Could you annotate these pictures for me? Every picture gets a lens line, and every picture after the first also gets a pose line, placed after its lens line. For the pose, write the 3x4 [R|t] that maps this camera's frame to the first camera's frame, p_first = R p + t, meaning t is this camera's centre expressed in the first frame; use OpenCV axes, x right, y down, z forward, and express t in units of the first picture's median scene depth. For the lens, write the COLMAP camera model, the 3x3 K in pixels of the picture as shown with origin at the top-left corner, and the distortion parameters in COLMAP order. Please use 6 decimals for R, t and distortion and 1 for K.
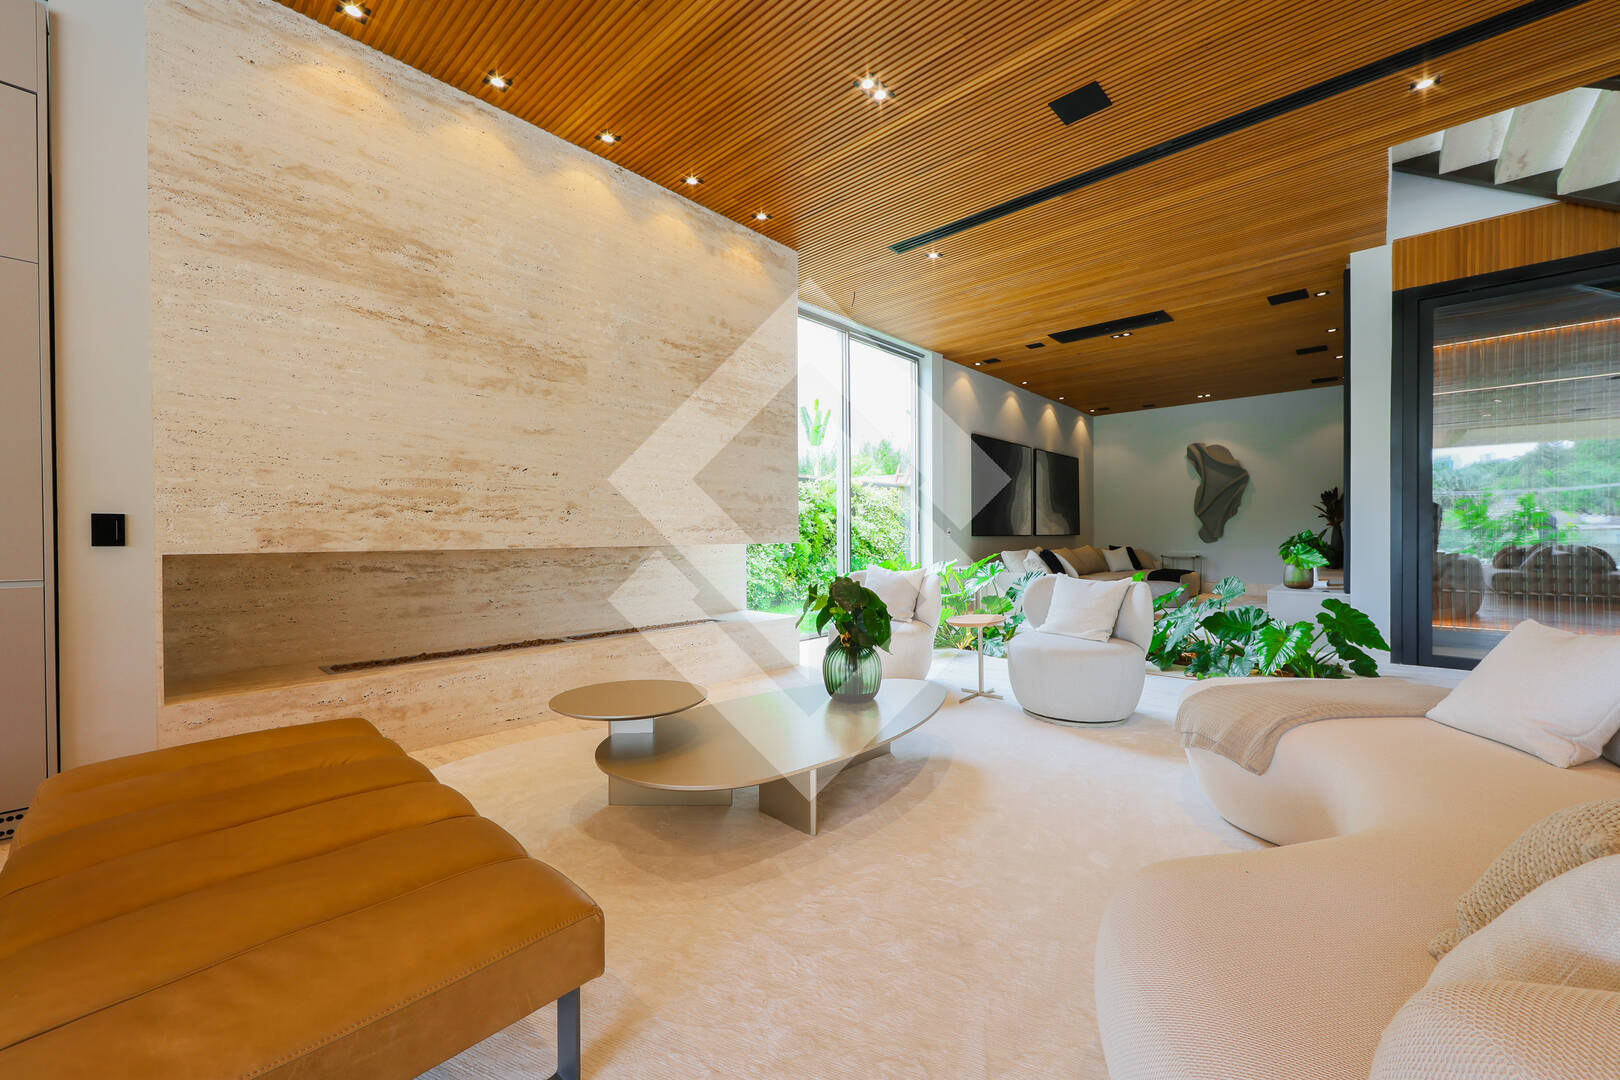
lens RADIAL K [[637.5, 0, 808.9], [0, 637.5, 537.3], [0, 0, 1]] dist [0.002220, -0.000154]
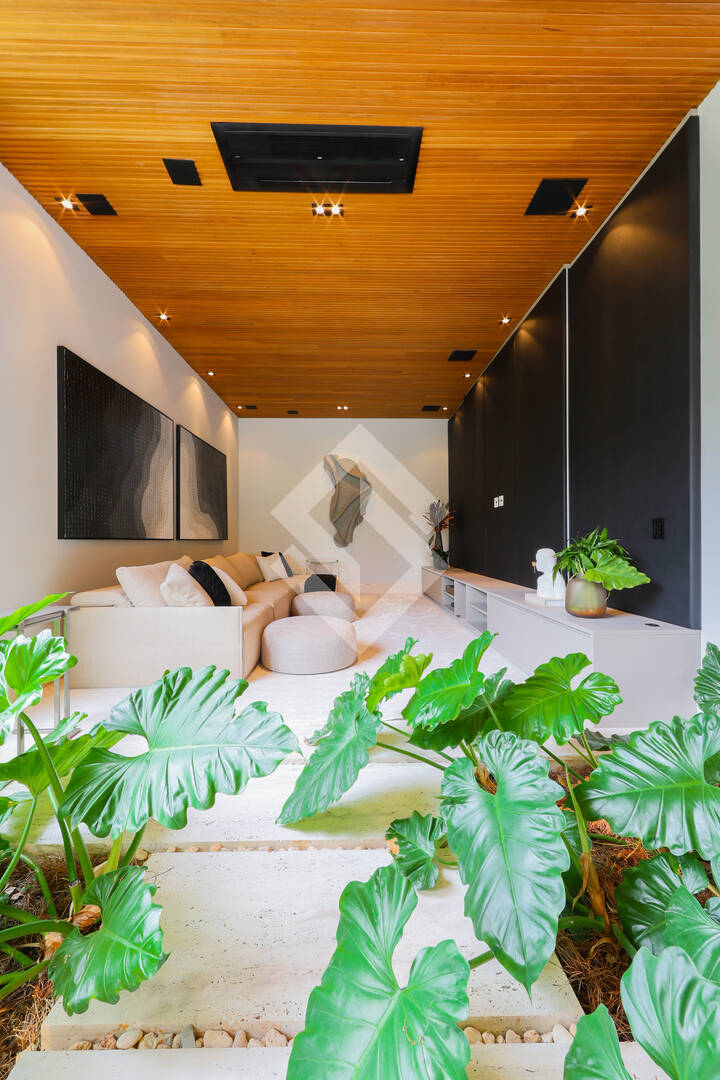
lens RADIAL K [[425.0, 0, 361.0], [0, 425.0, 541.2], [0, 0, 1]] dist [0.002220, -0.000154]
pose [[0.727197, 0.001972, 0.686425, 0.484726], [0.003760, 0.999969, -0.006857, 0.008505], [-0.686418, 0.007567, 0.727168, 1.414547]]
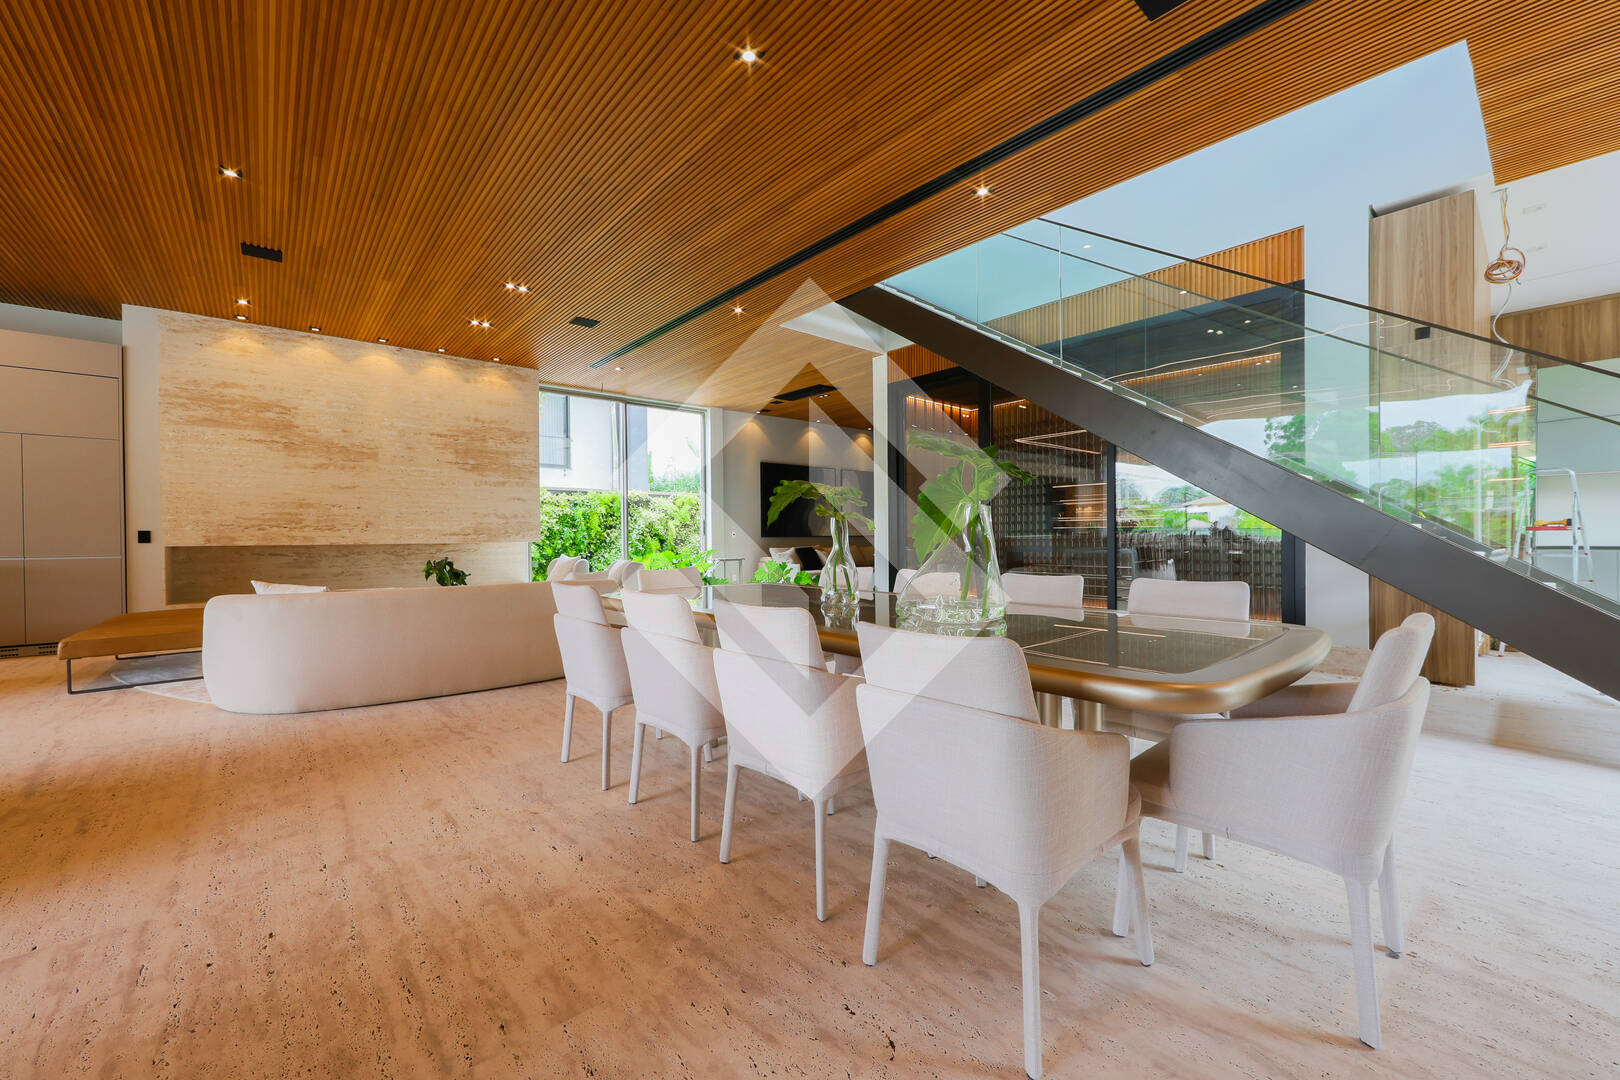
lens RADIAL K [[637.5, 0, 809.6], [0, 637.5, 537.9], [0, 0, 1]] dist [0.002220, -0.000154]
pose [[0.993114, -0.002627, -0.117124, 1.293369], [0.002652, 0.999996, 0.000060, 0.000134], [0.117123, -0.000370, 0.993117, -0.865259]]
